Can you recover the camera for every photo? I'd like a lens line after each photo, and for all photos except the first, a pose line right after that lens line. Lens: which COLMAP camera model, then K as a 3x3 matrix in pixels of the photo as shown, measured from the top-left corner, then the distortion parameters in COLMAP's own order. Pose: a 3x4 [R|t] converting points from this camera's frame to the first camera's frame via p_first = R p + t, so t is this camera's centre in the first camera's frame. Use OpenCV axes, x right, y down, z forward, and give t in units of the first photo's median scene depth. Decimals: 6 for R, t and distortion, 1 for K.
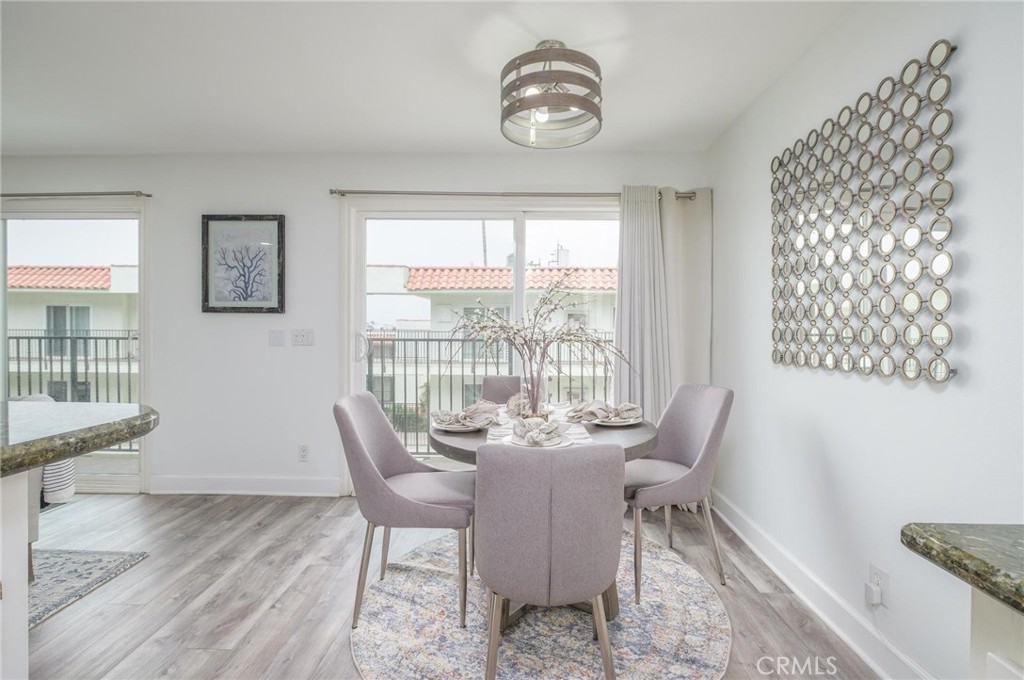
lens RADIAL K [[487.6, 0, 507.3], [0, 487.6, 333.4], [0, 0, 1]] dist [-0.000840, -0.000040]
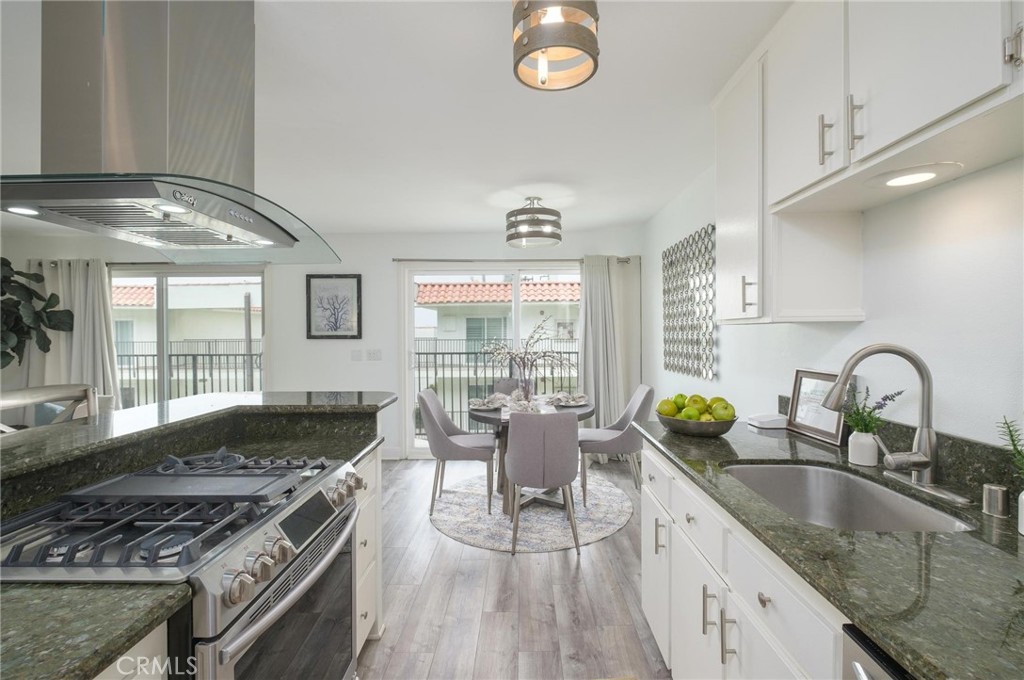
lens RADIAL K [[436.2, 0, 512.0], [0, 436.2, 340.0], [0, 0, 1]] dist [0.000861, 0.000055]
pose [[0.999779, -0.011434, 0.017630, -0.014638], [0.011407, 0.999934, 0.001661, -0.035180], [-0.017647, -0.001459, 0.999843, -0.363175]]
